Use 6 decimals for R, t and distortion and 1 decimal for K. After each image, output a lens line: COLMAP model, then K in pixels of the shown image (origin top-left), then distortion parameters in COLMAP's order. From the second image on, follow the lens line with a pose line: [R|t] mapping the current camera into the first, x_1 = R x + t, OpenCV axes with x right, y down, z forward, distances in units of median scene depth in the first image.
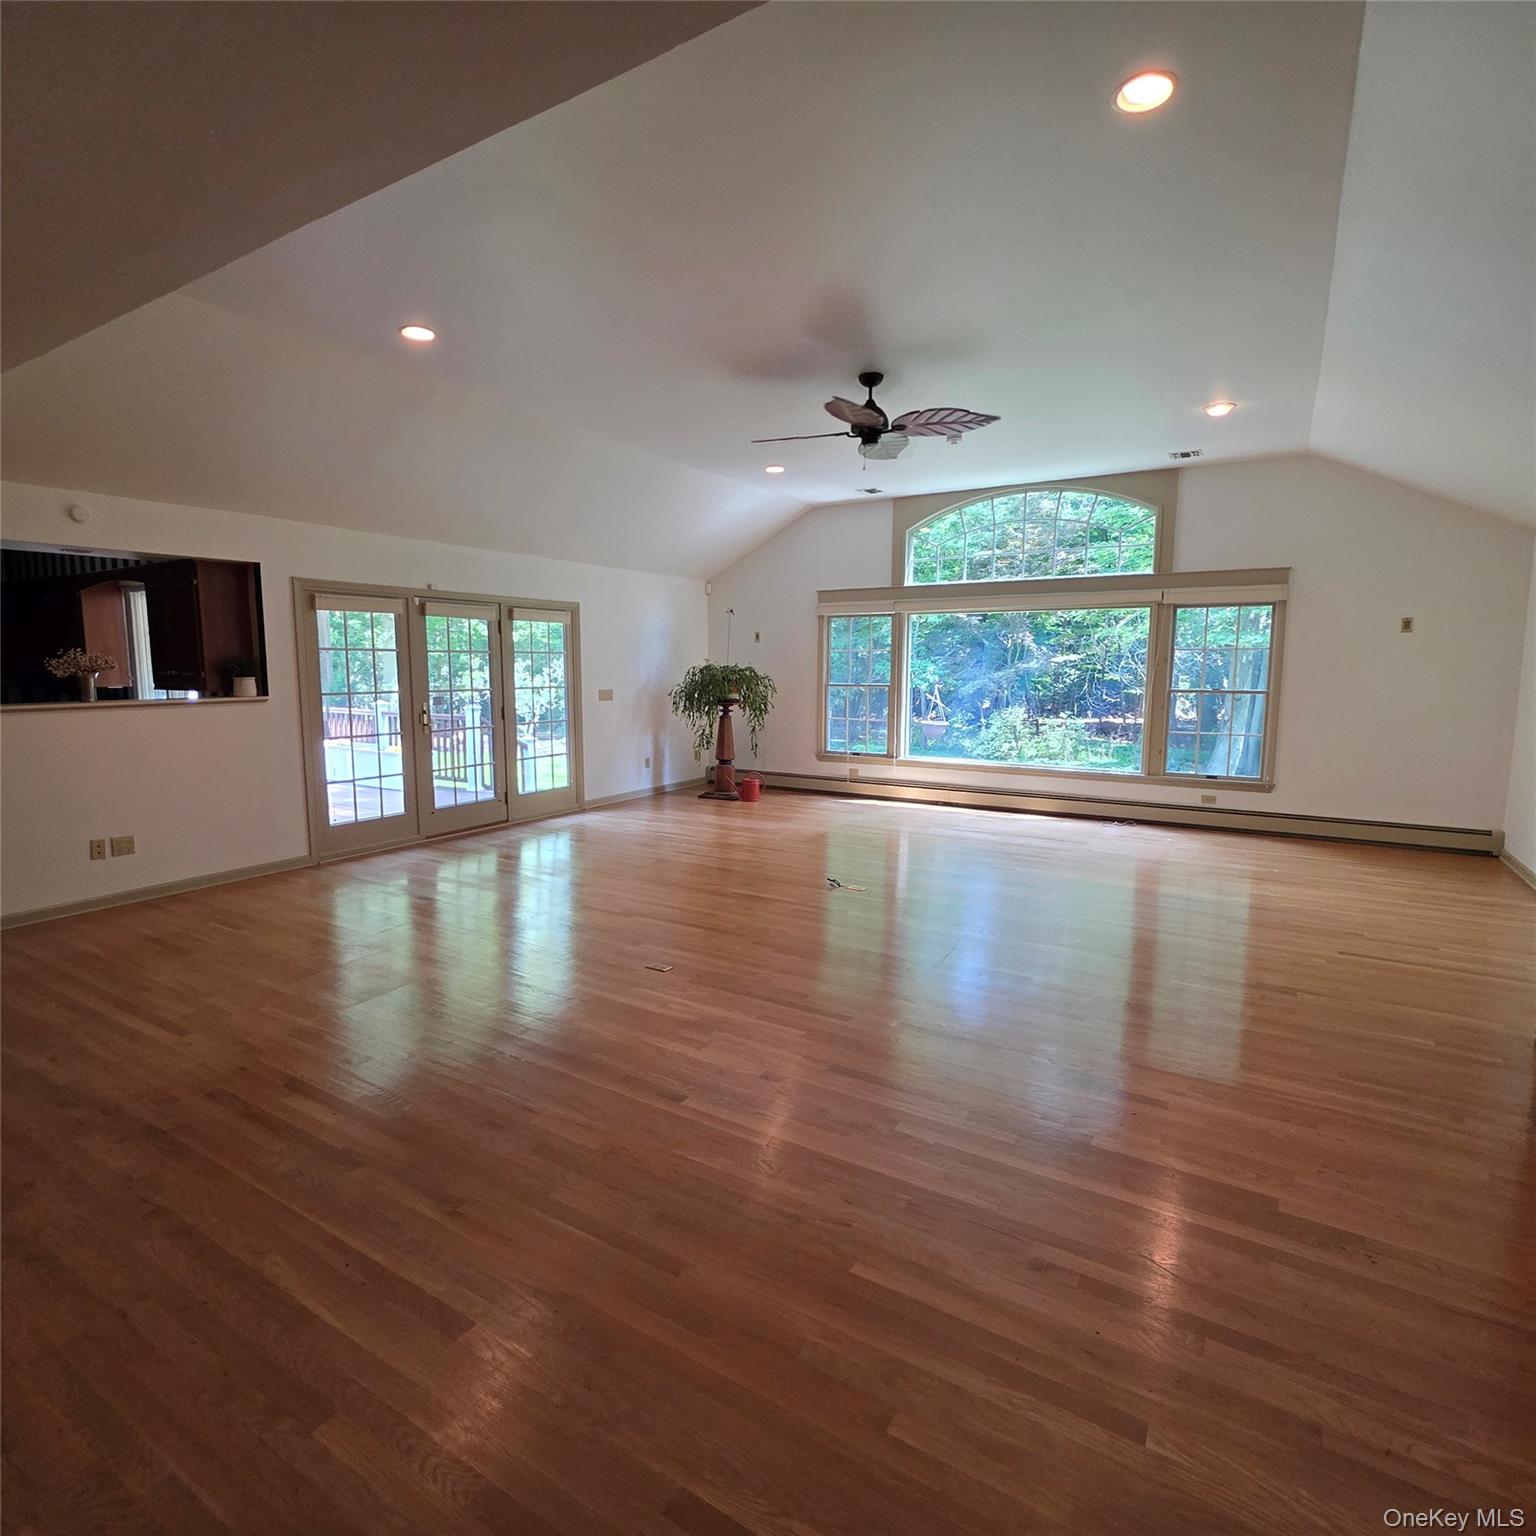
lens RADIAL K [[819.3, 0, 760.2], [0, 819.3, 767.2], [0, 0, 1]] dist [0.000792, -0.001702]
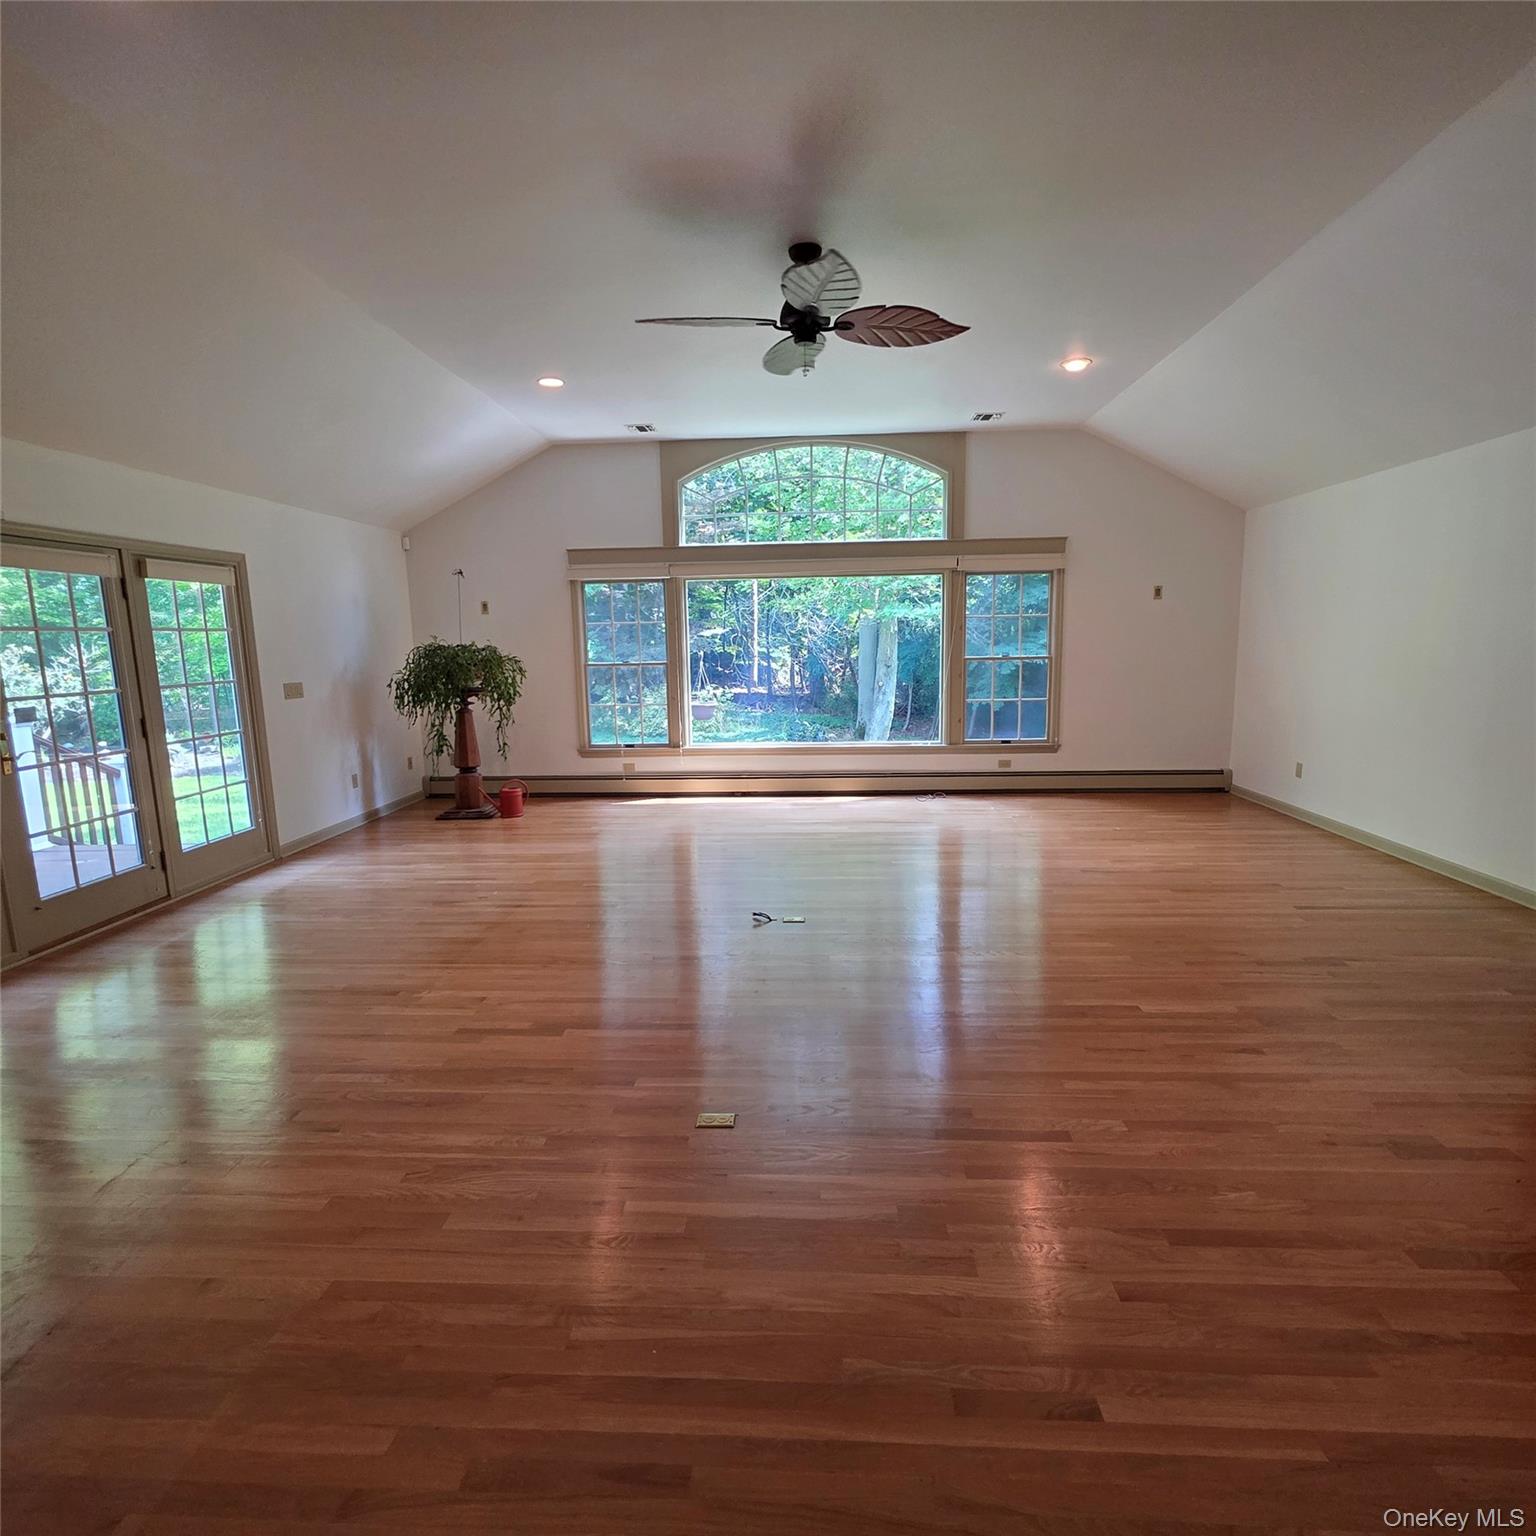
lens RADIAL K [[819.3, 0, 762.7], [0, 819.3, 768.2], [0, 0, 1]] dist [0.000792, -0.001702]
pose [[0.879916, -0.092647, 0.466010, -0.176003], [0.079322, 0.995684, 0.048176, -0.025622], [-0.468462, -0.005426, 0.883467, 0.210598]]
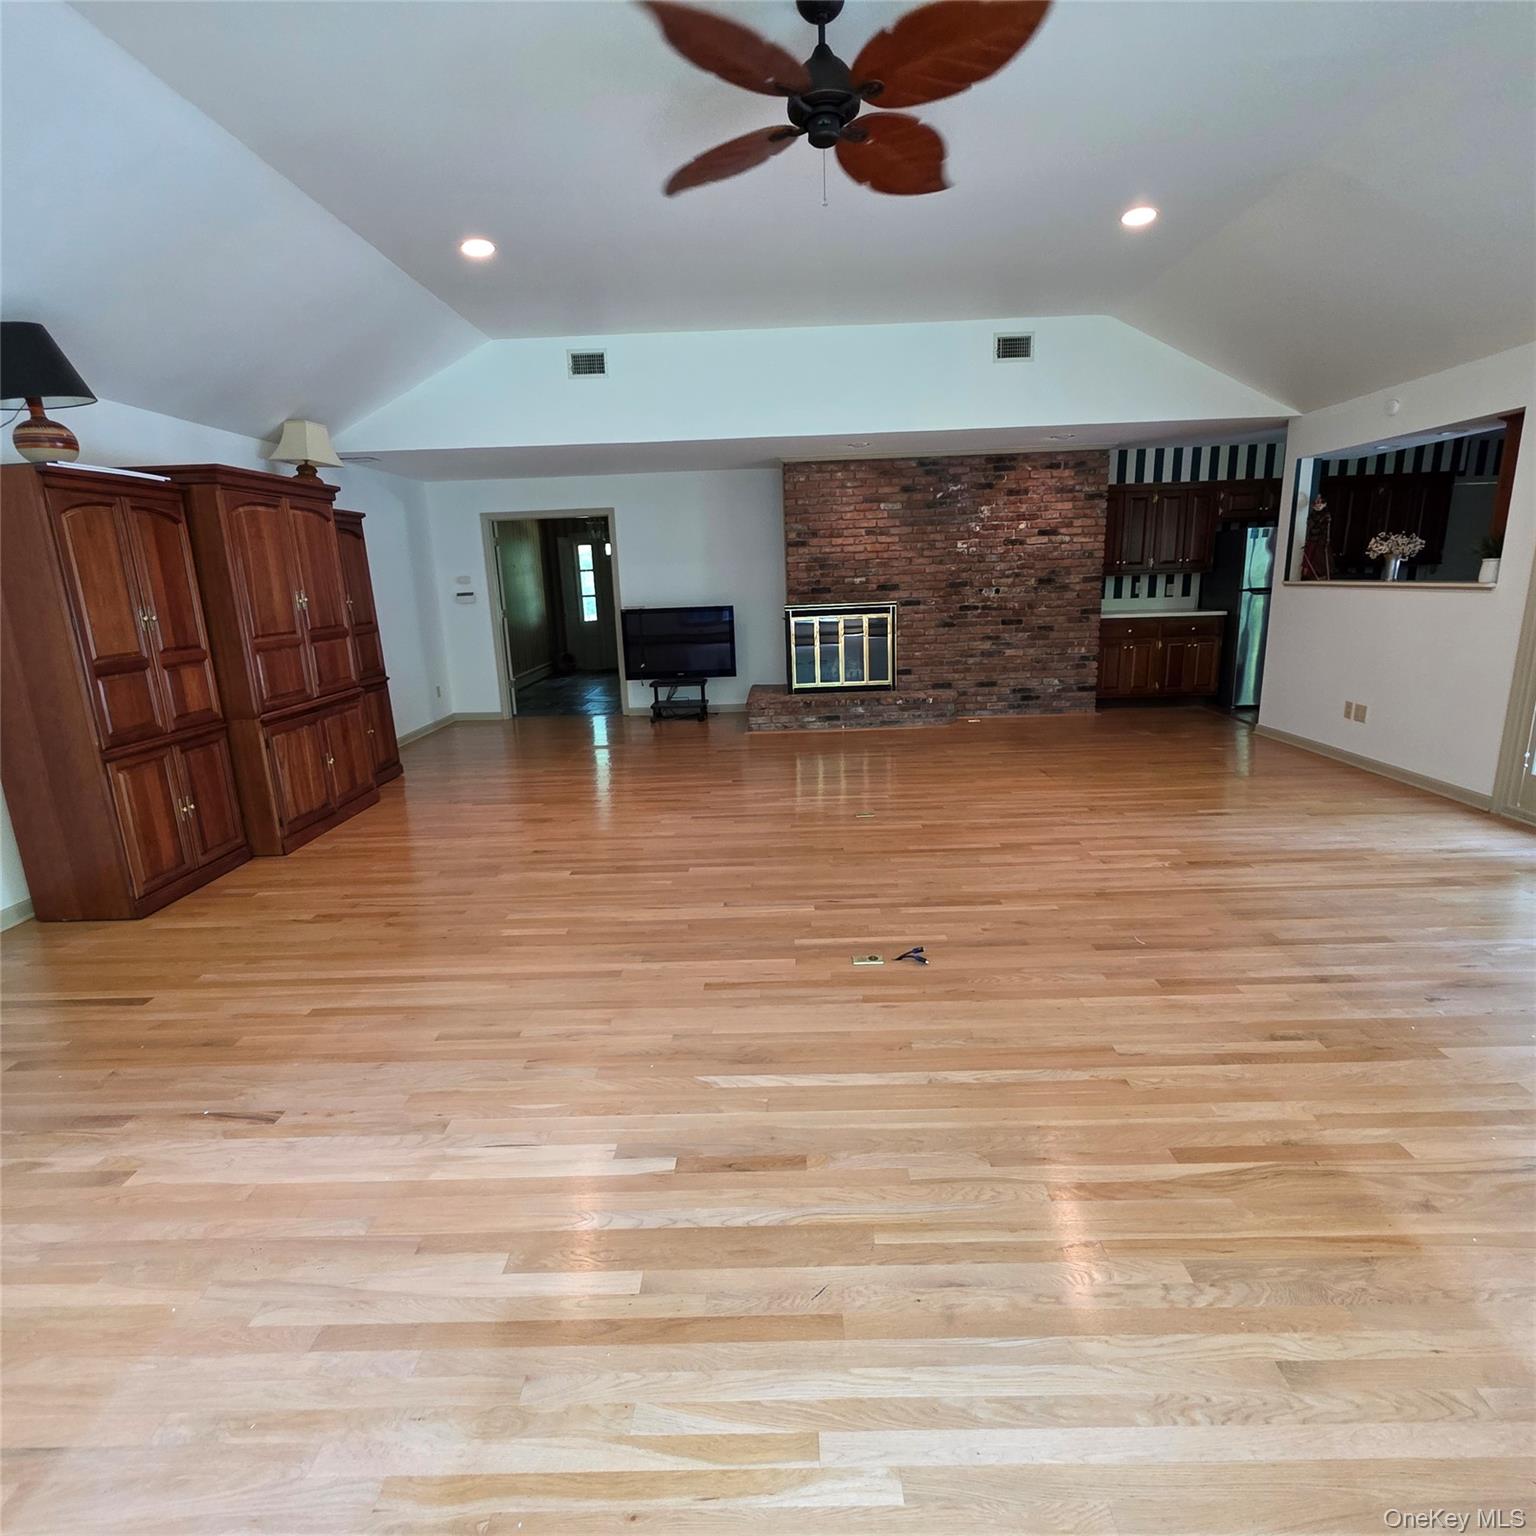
lens RADIAL K [[819.3, 0, 758.2], [0, 819.3, 766.9], [0, 0, 1]] dist [0.000792, -0.001702]
pose [[-0.861395, 0.146704, -0.486288, 0.294876], [-0.024863, 0.944057, 0.328845, -0.110687], [0.507326, 0.295356, -0.809558, 0.926682]]
